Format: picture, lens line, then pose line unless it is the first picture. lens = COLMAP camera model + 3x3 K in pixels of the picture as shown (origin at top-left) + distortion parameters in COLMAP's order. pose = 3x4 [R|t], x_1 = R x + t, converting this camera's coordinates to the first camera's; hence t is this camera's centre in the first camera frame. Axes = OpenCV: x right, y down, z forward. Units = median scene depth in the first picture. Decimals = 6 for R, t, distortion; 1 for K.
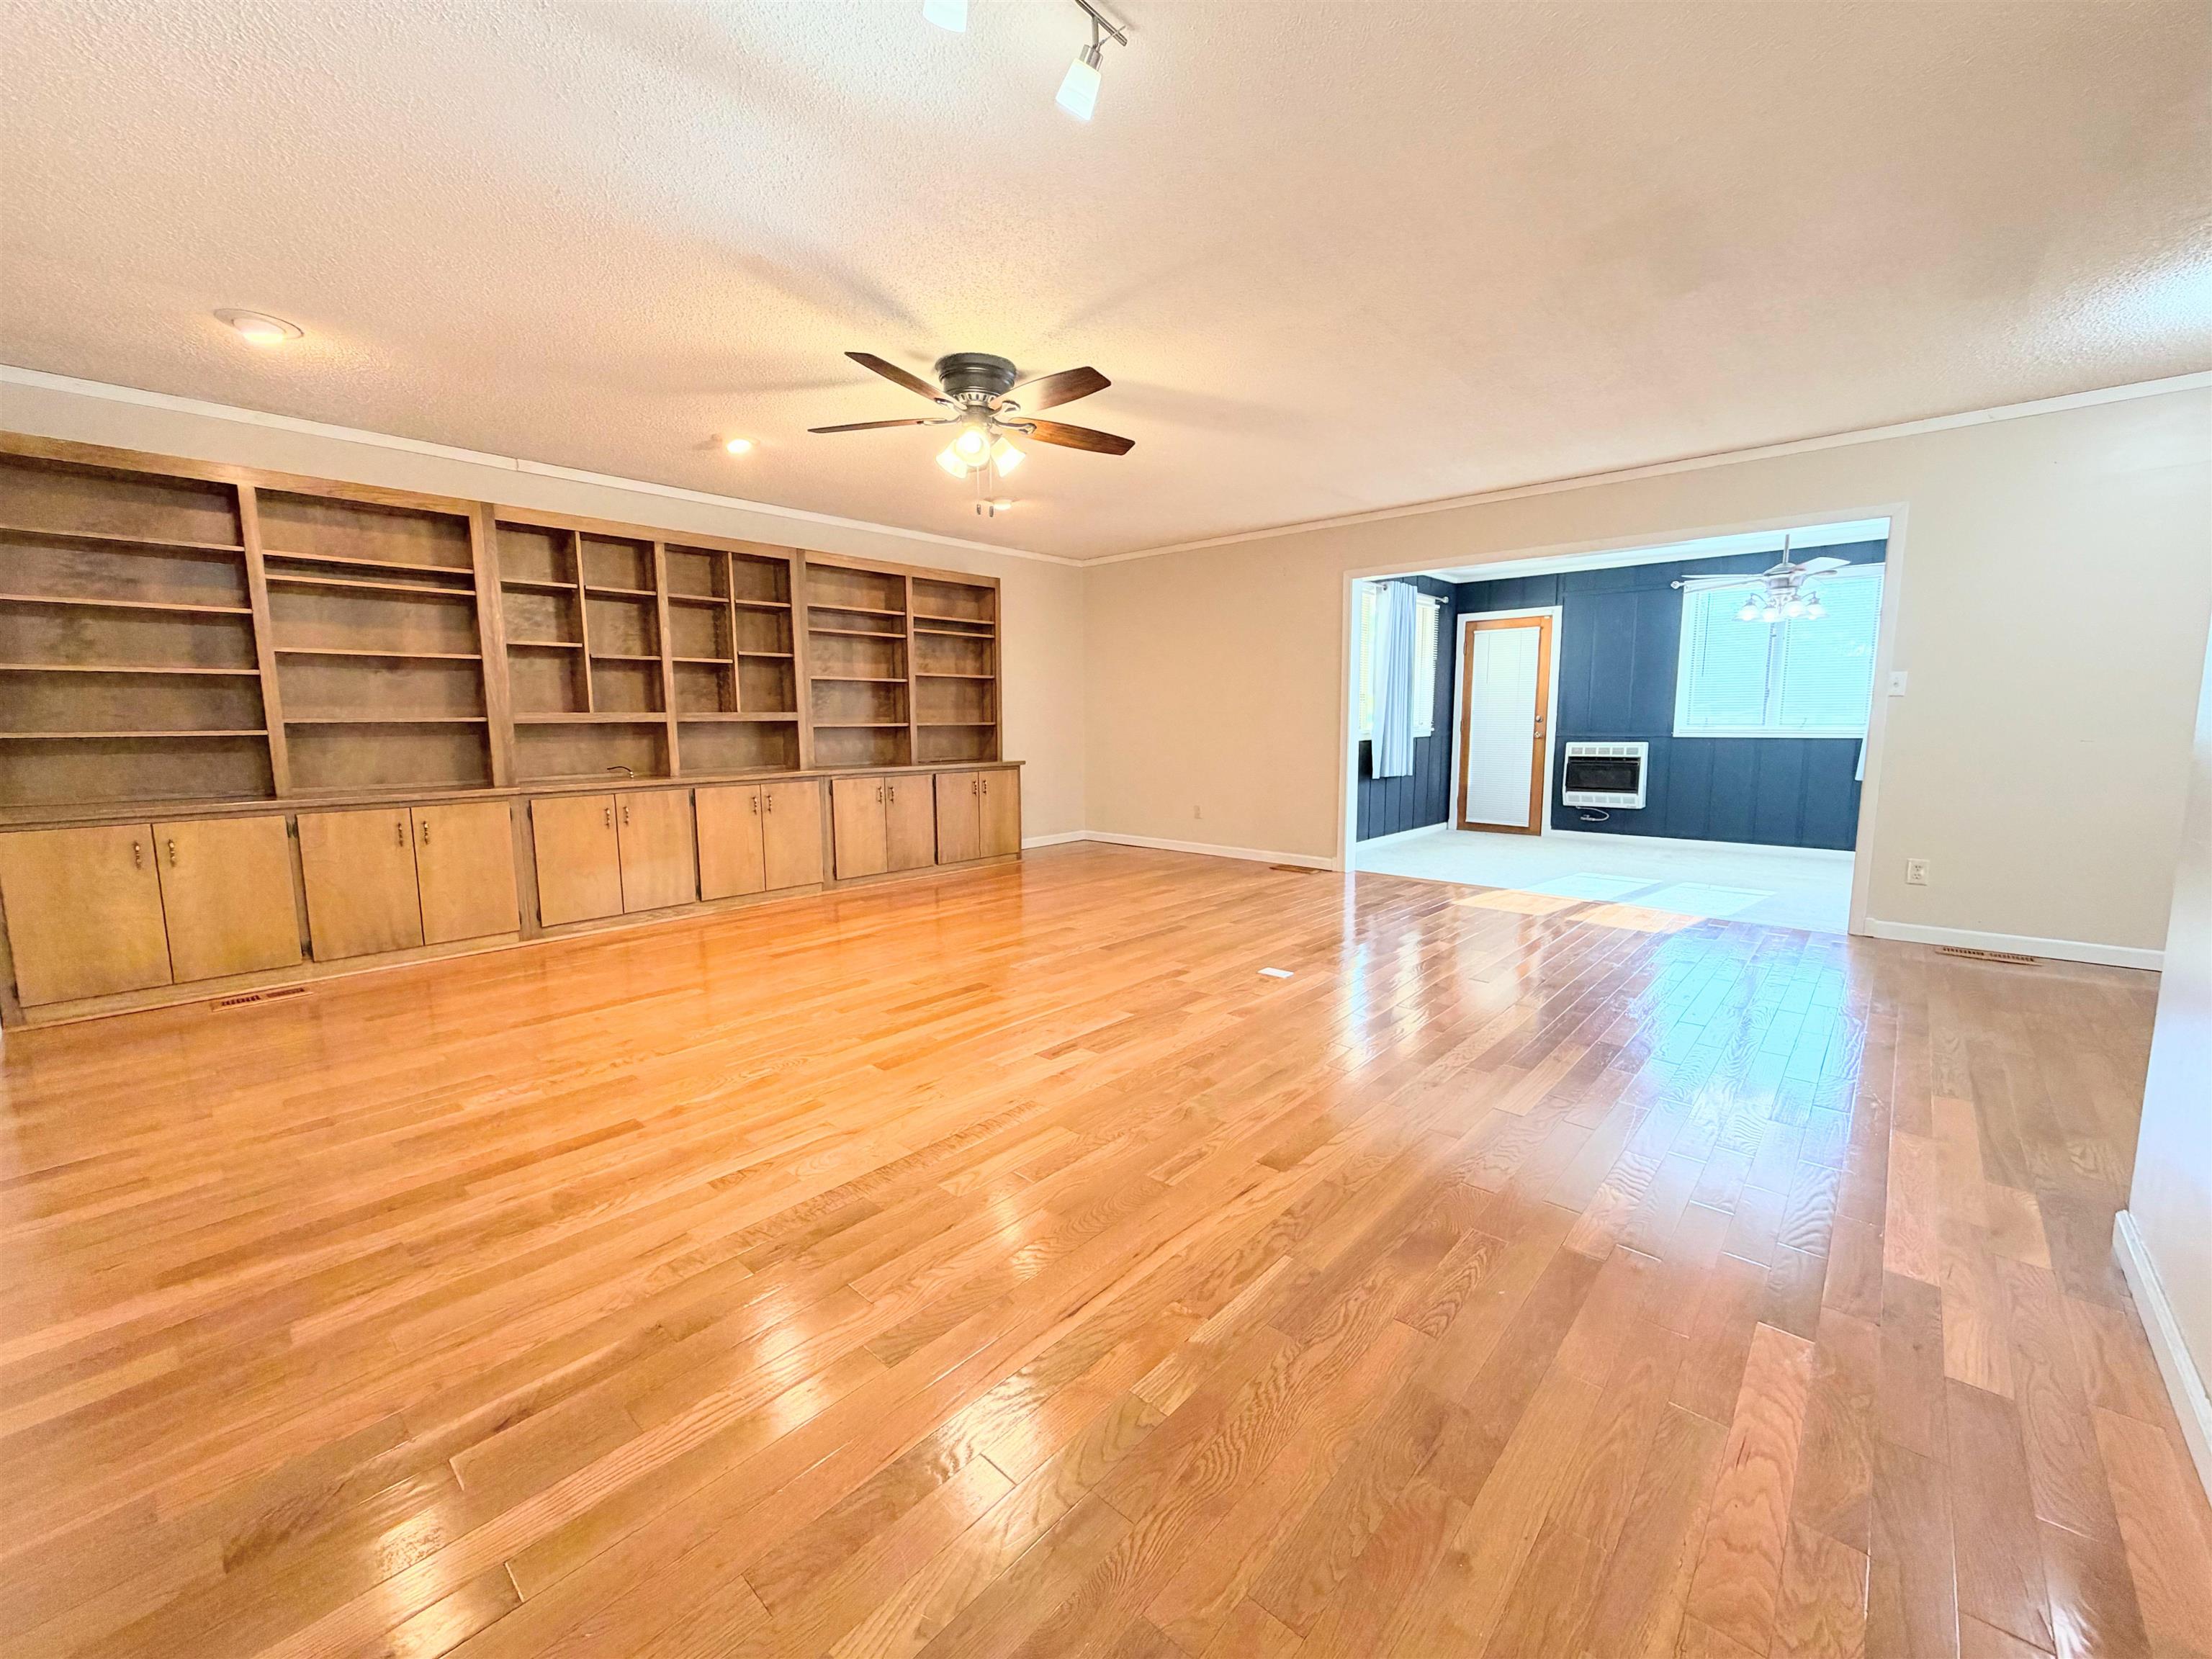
lens RADIAL K [[885.0, 0, 1114.0], [0, 885.0, 830.0], [0, 0, 1]] dist [0.001784, 0.000150]
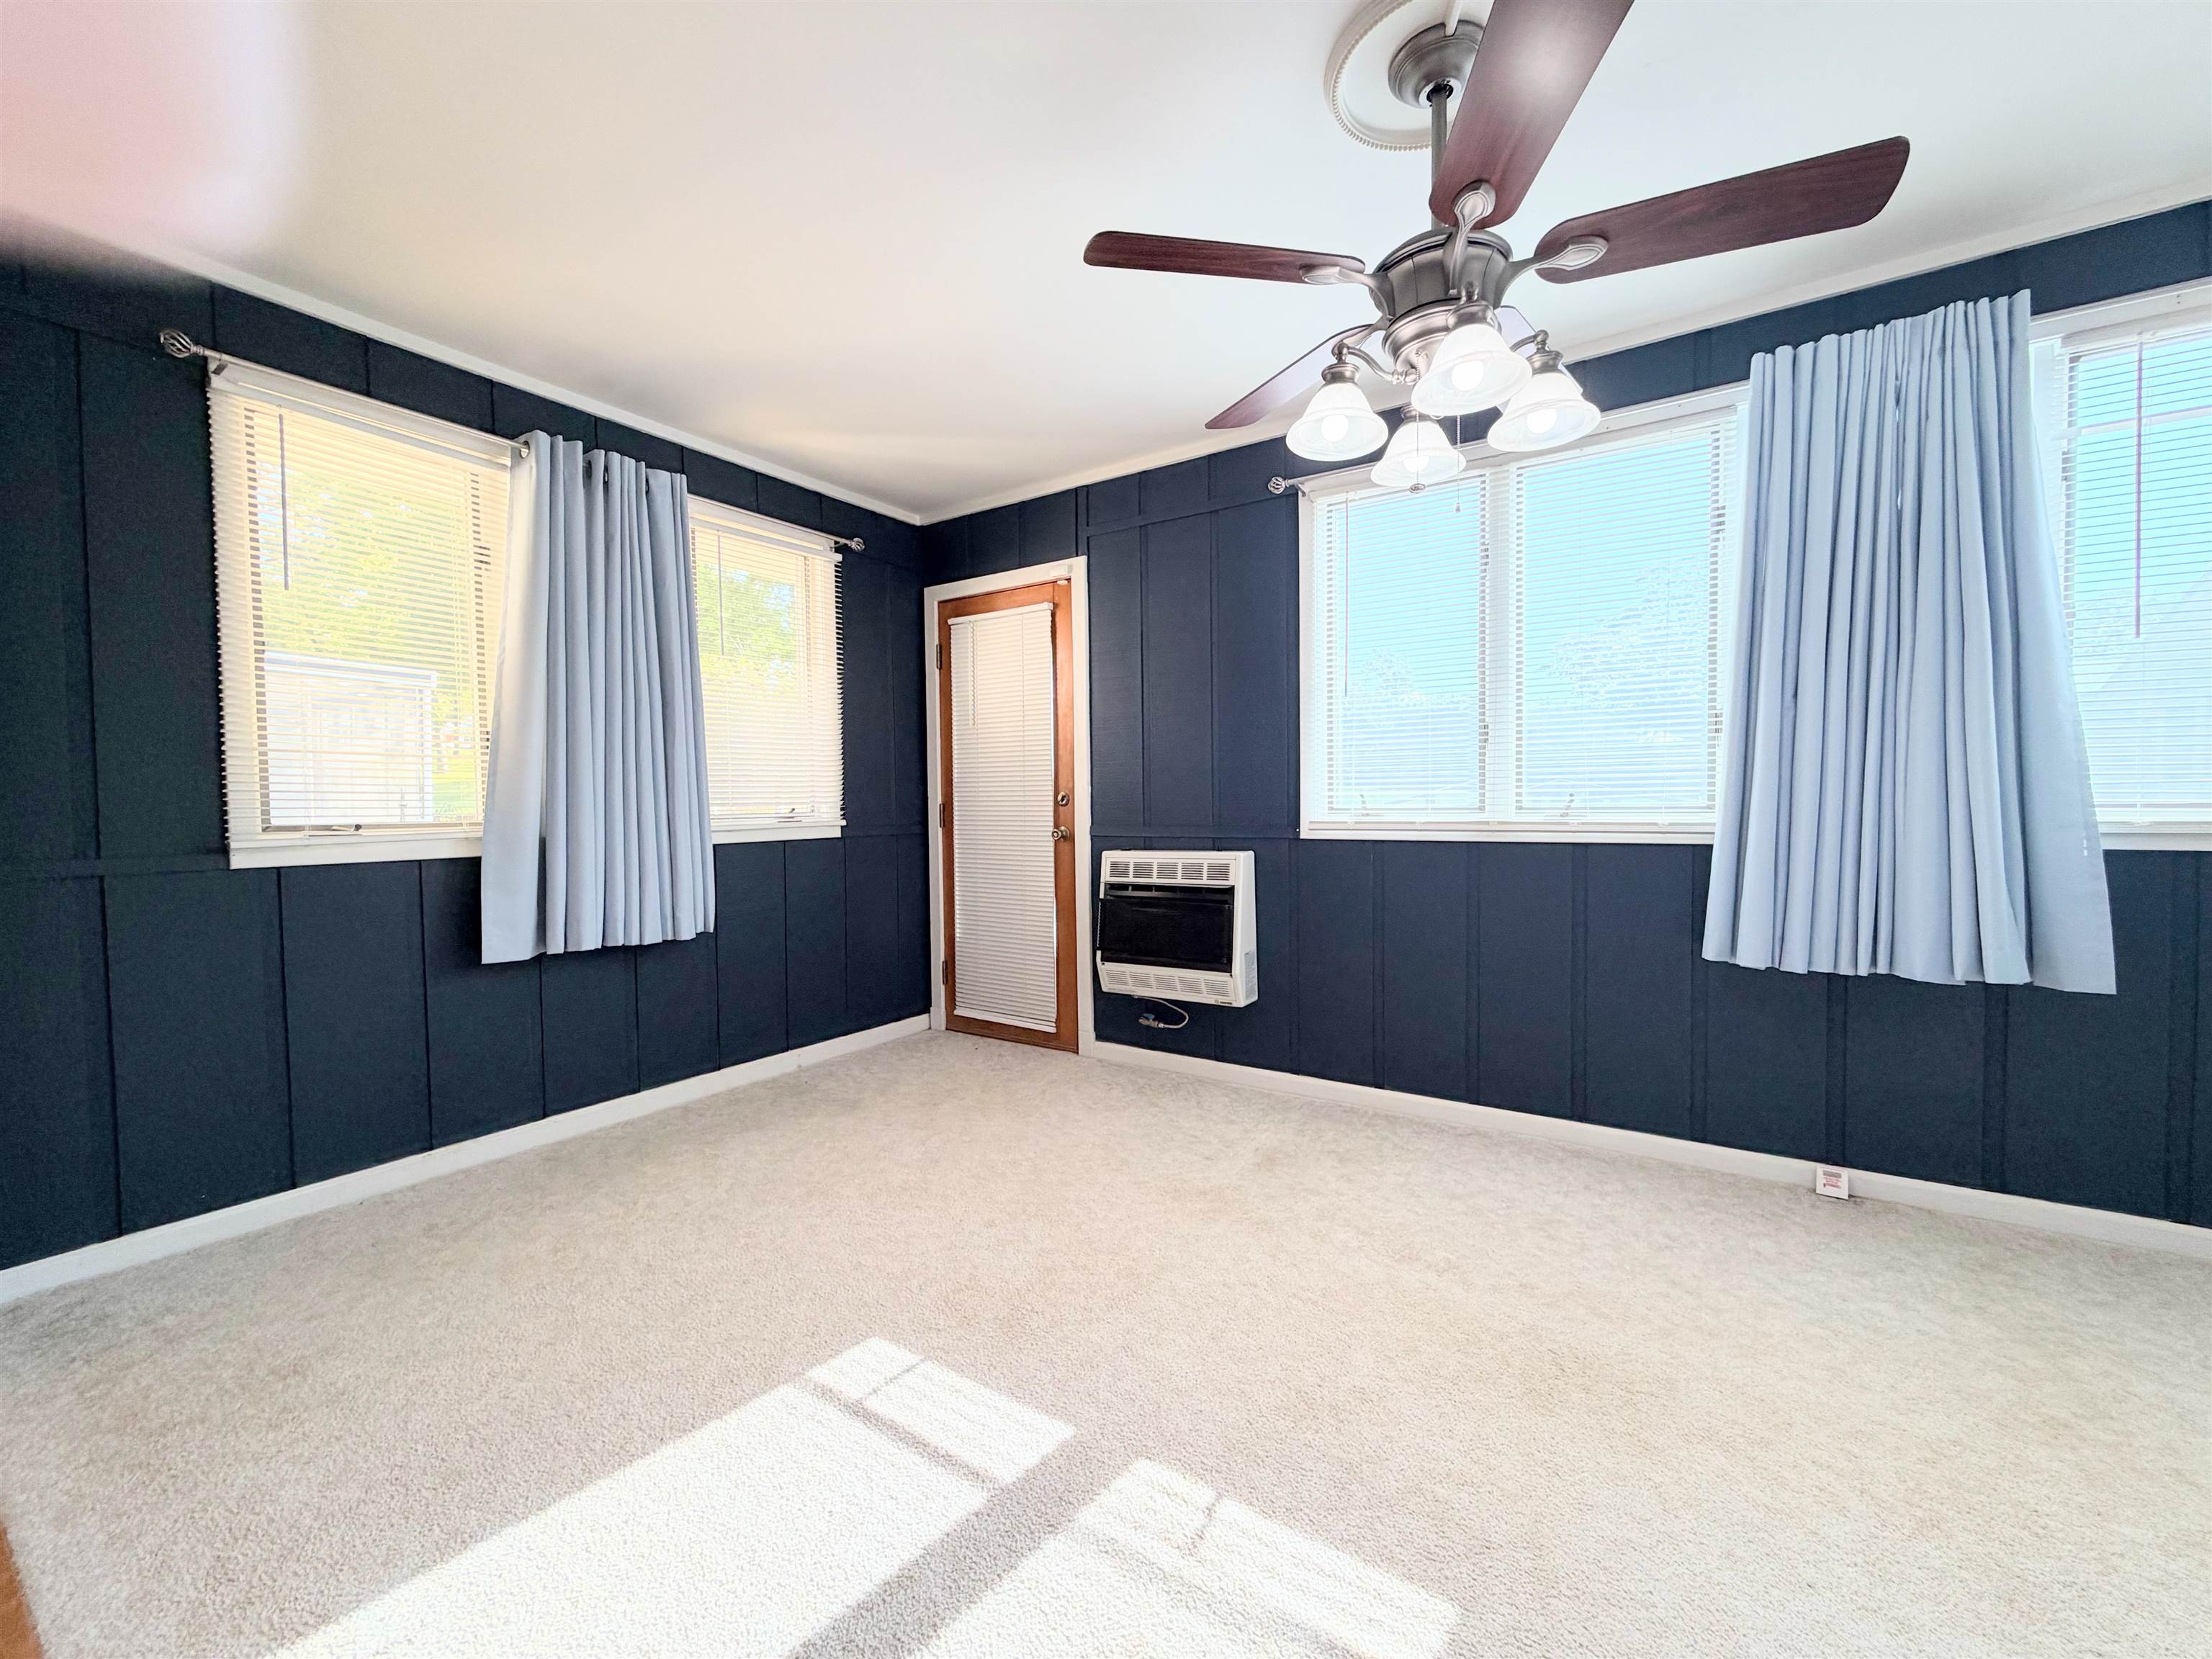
lens RADIAL K [[885.0, 0, 1098.8], [0, 885.0, 836.7], [0, 0, 1]] dist [0.001784, 0.000150]
pose [[0.993052, -0.004831, 0.117574, 0.450761], [0.016203, 0.995253, -0.095958, -0.062214], [-0.116553, 0.097196, 0.988417, 0.551053]]
